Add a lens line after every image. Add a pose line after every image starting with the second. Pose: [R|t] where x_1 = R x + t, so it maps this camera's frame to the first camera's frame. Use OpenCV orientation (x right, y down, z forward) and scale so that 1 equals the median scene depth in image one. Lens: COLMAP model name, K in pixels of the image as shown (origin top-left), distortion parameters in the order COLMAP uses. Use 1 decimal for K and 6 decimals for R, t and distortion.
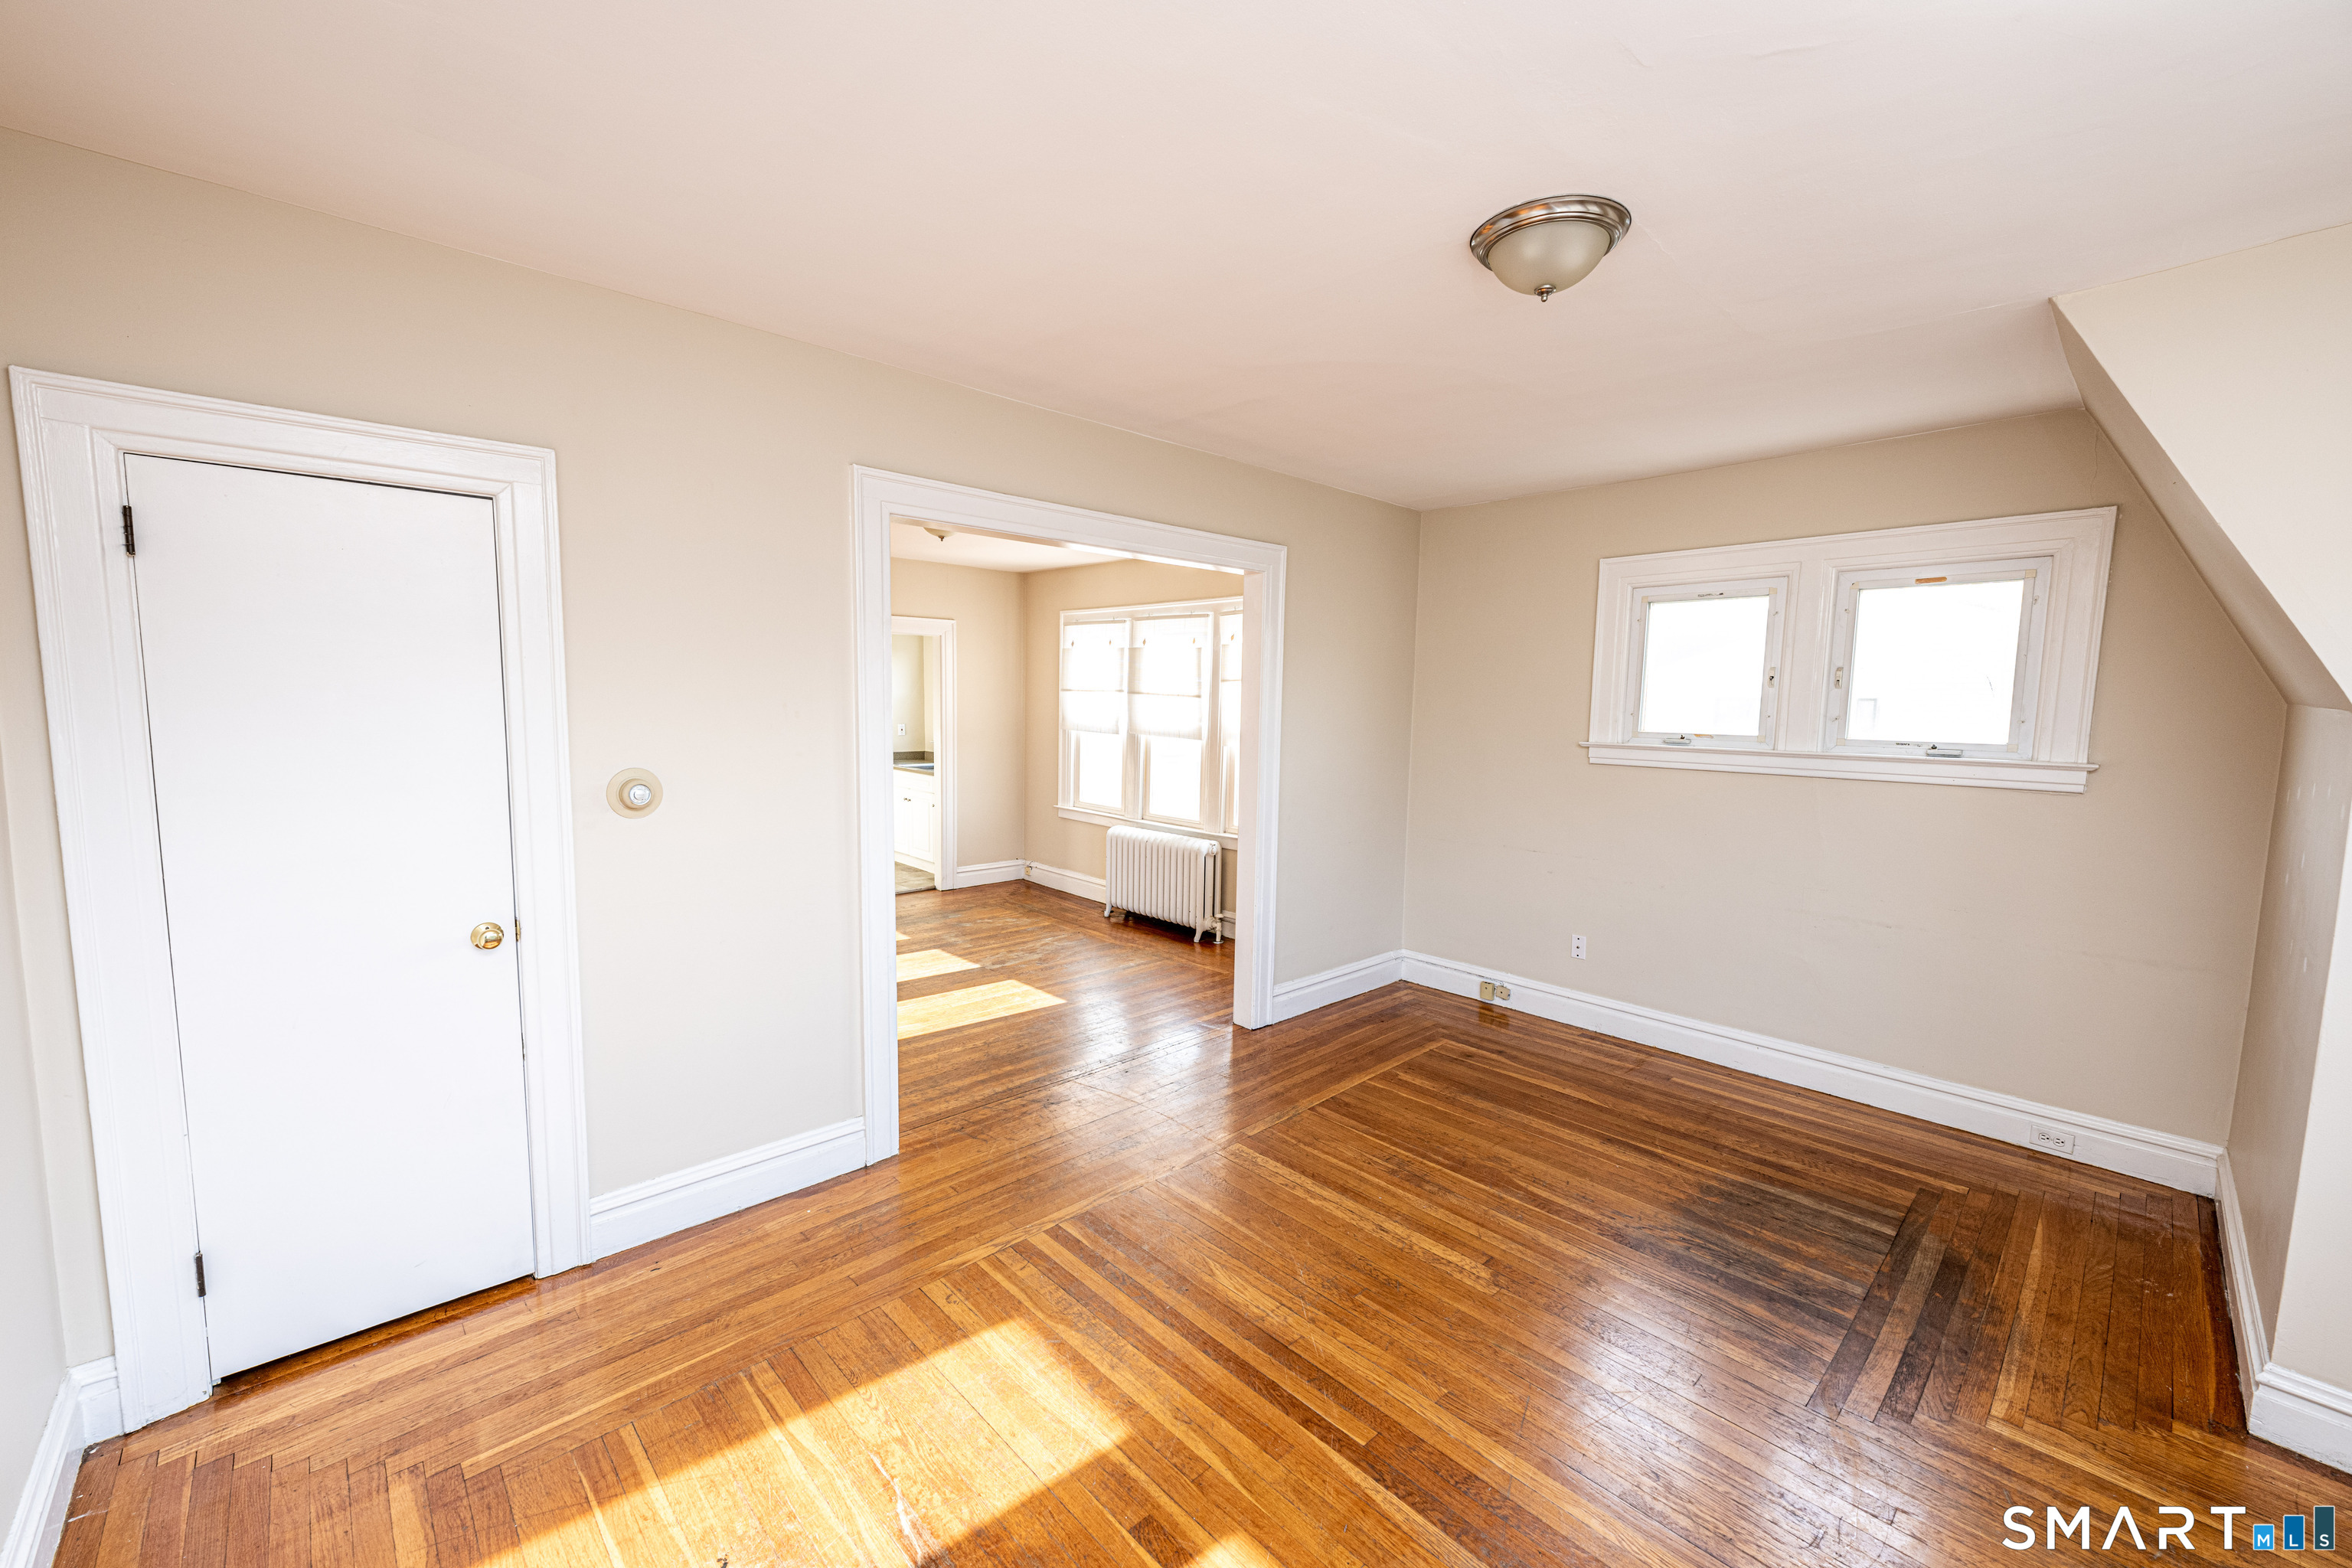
lens RADIAL K [[932.2, 0, 1160.3], [0, 932.2, 788.3], [0, 0, 1]] dist [0.001011, 0.000181]
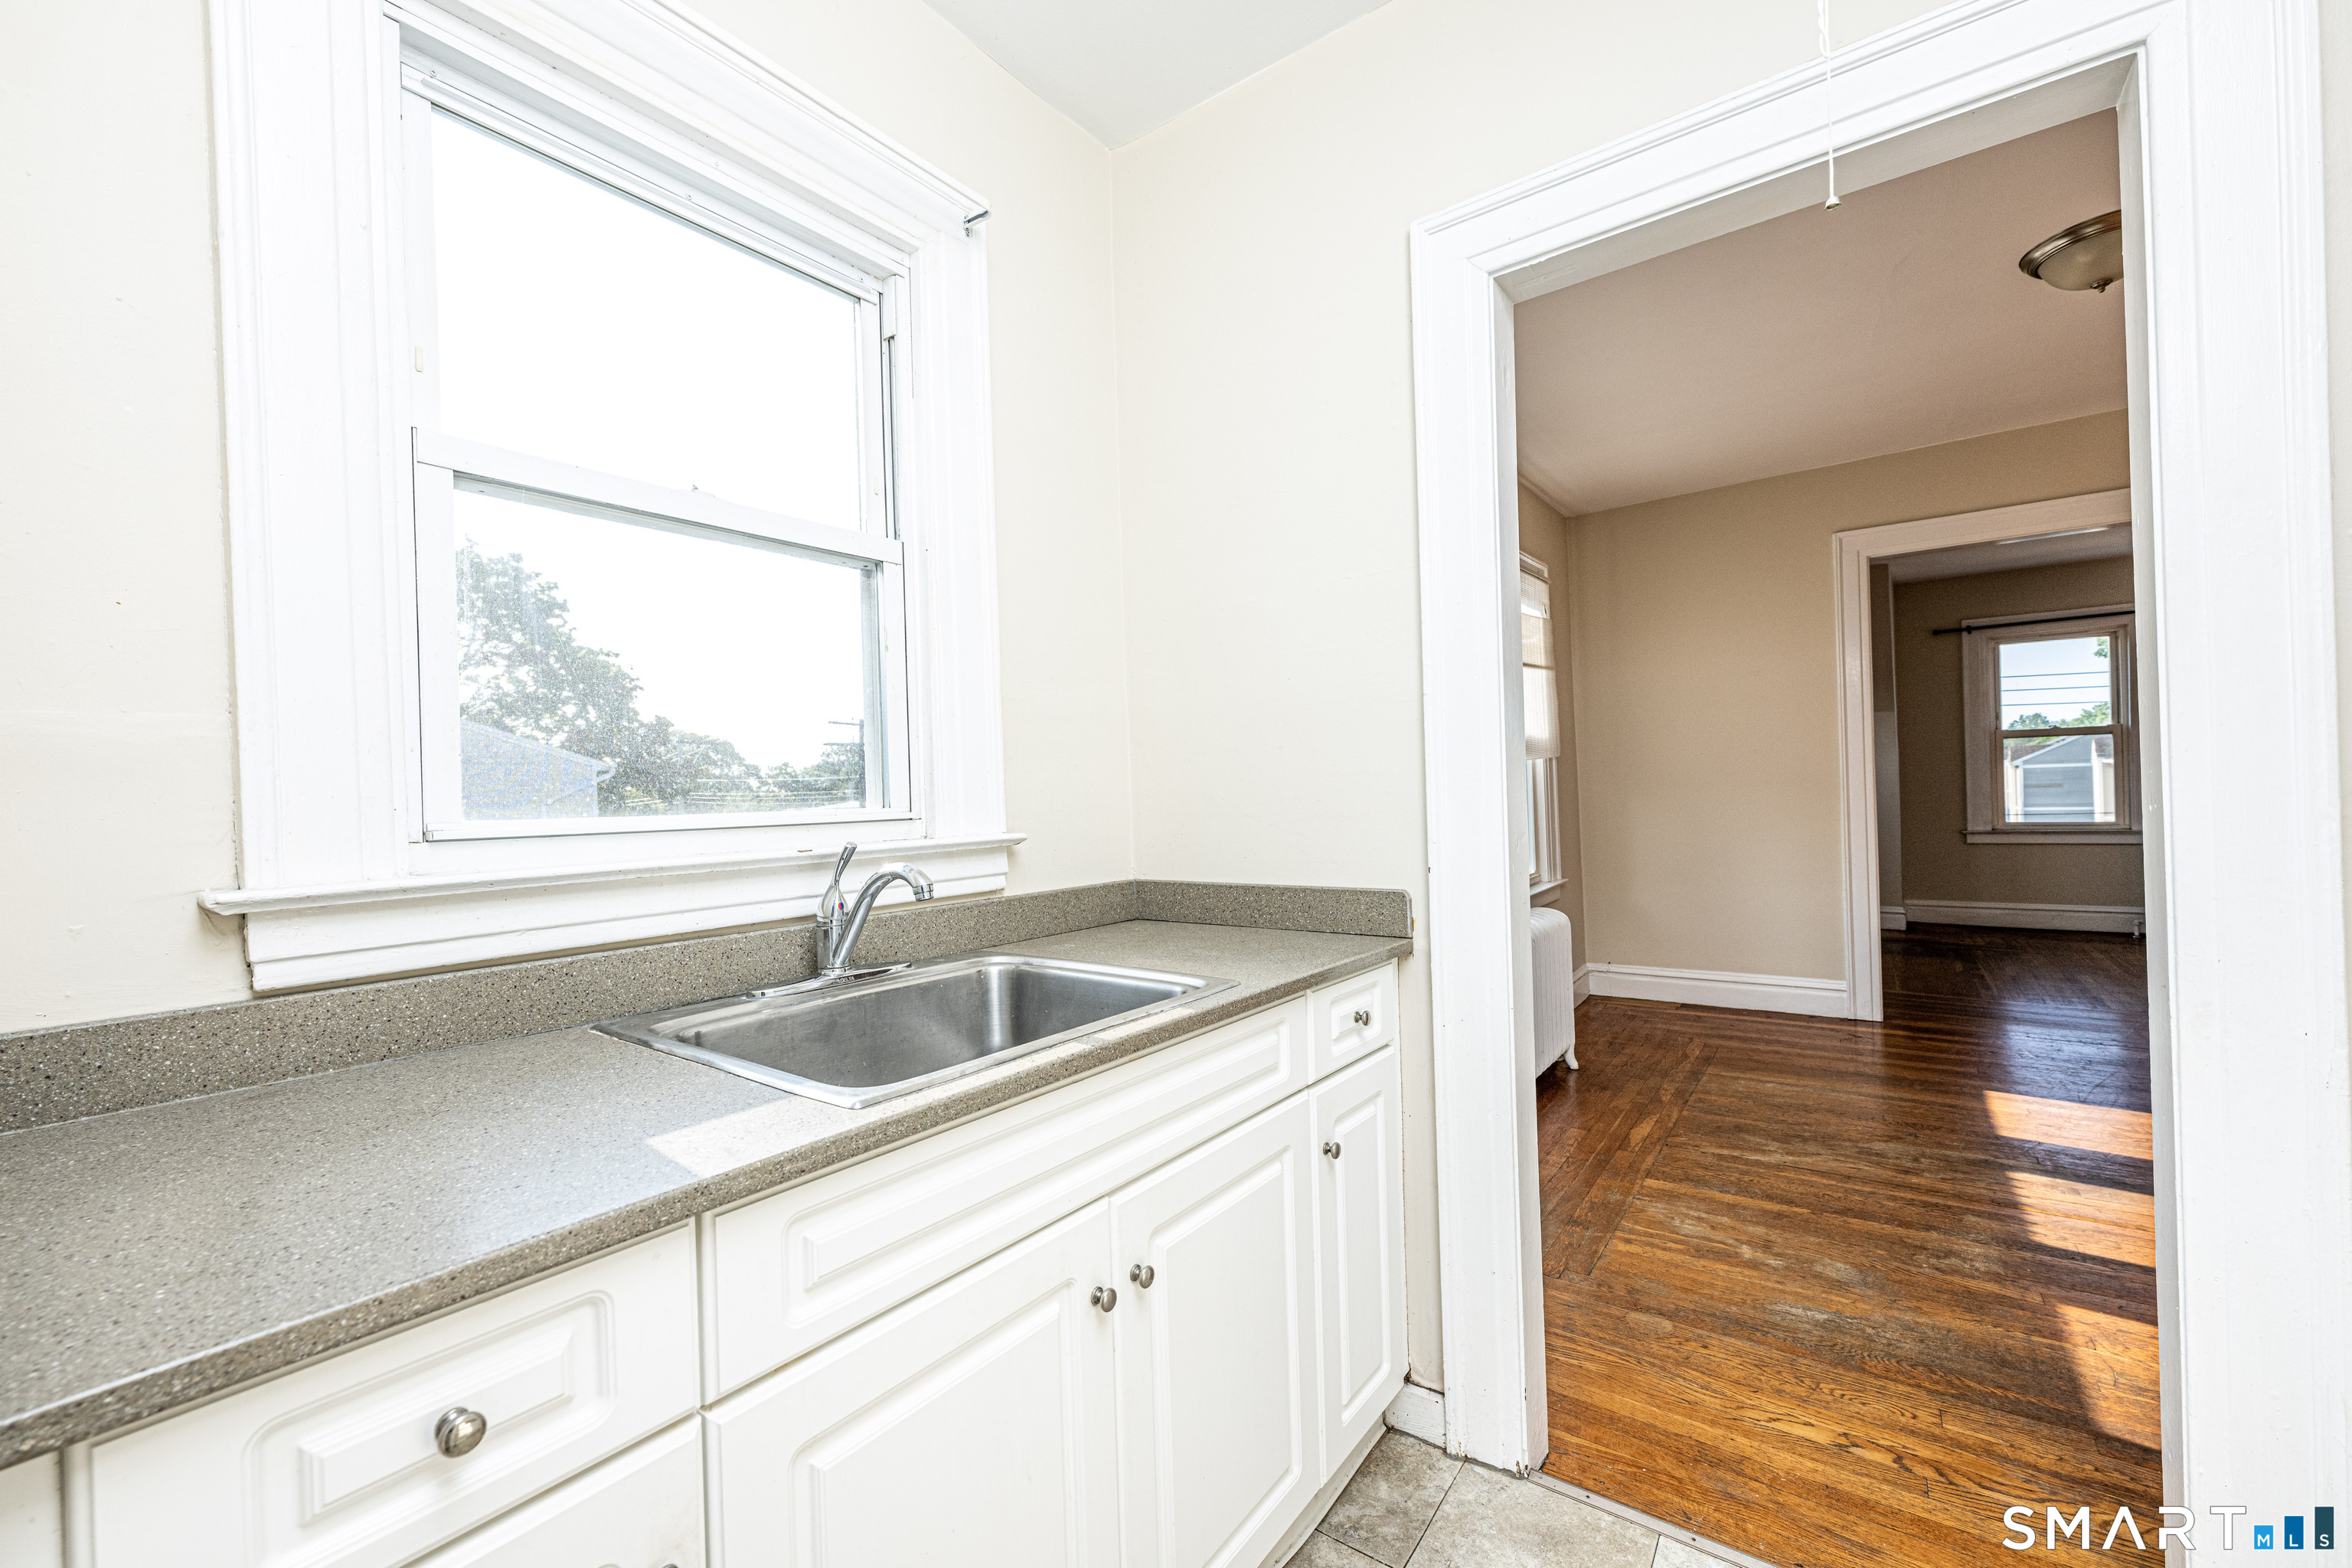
lens RADIAL K [[940.3, 0, 1169.8], [0, 940.3, 787.5], [0, 0, 1]] dist [0.000878, 0.000200]
pose [[-0.183803, -0.007260, 0.982936, -0.509668], [0.125828, 0.991572, 0.030853, -0.073615], [-0.974876, 0.129352, -0.181341, 1.297486]]
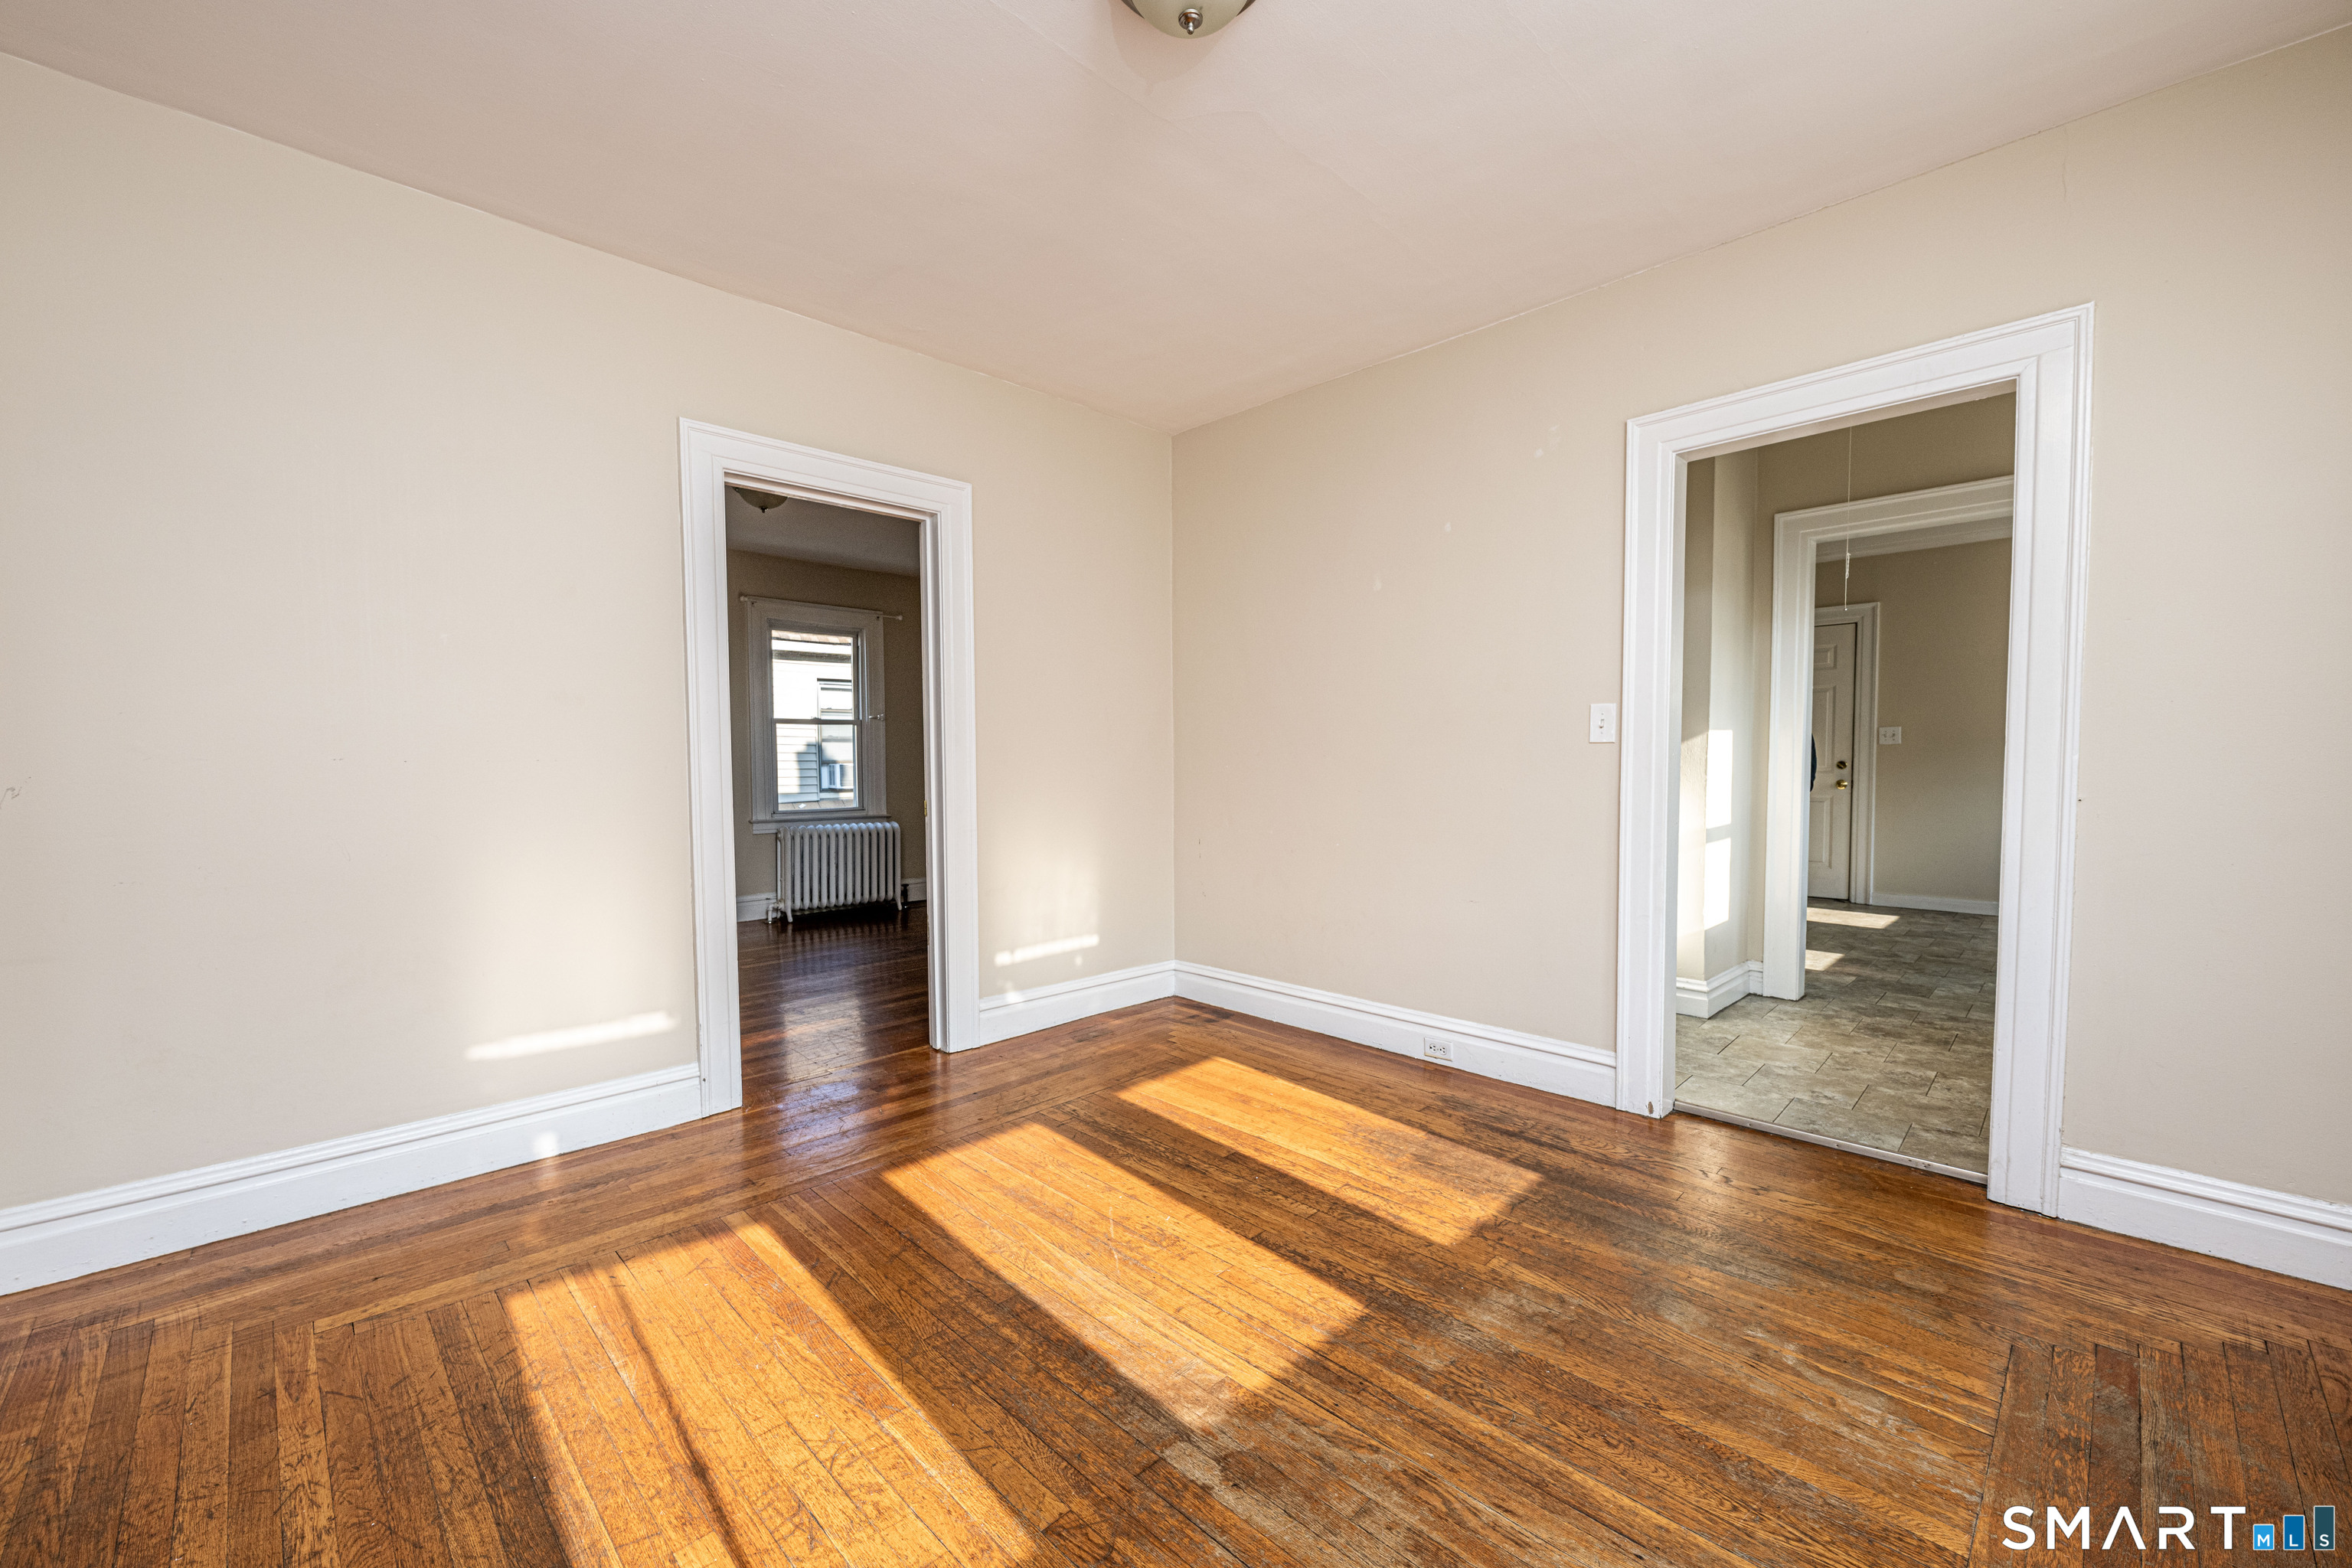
lens RADIAL K [[940.3, 0, 1169.8], [0, 940.3, 787.5], [0, 0, 1]] dist [0.000878, 0.000200]
pose [[0.033350, 0.017862, -0.999284, 0.080761], [-0.091772, 0.995671, 0.014735, -0.008814], [0.995221, 0.091215, 0.034844, 0.824887]]
